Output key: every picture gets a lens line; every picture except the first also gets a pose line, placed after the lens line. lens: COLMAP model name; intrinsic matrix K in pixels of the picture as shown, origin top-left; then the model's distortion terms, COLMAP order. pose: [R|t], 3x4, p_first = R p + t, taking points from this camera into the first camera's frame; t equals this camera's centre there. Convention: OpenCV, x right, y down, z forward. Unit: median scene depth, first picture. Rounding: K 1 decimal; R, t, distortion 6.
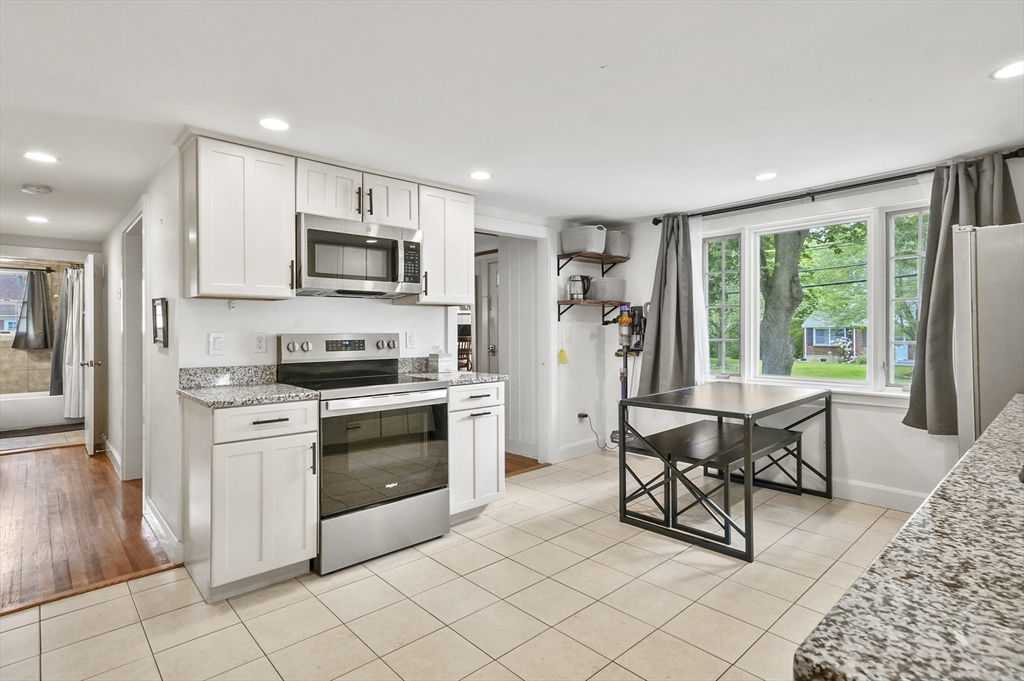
lens RADIAL K [[518.5, 0, 502.8], [0, 518.5, 331.3], [0, 0, 1]] dist [0.010980, 0.003928]
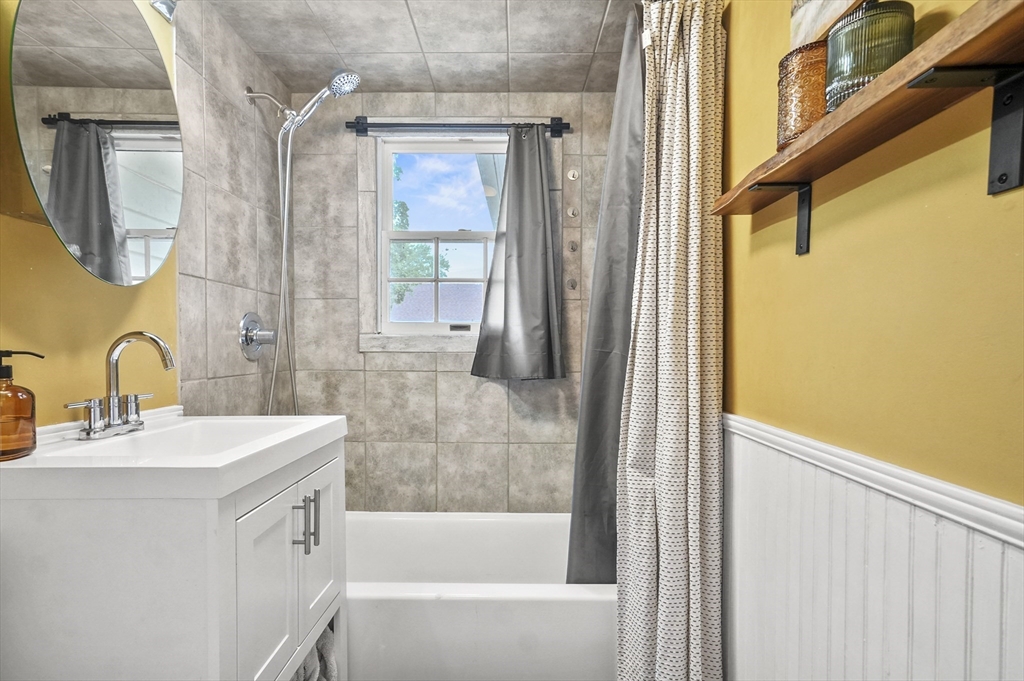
lens RADIAL K [[518.5, 0, 513.0], [0, 518.5, 345.8], [0, 0, 1]] dist [0.010980, 0.003928]
pose [[0.735396, 0.006803, -0.677603, -0.690498], [-0.003622, 0.999975, 0.006109, 0.011118], [0.677628, -0.002038, 0.735402, 0.771664]]
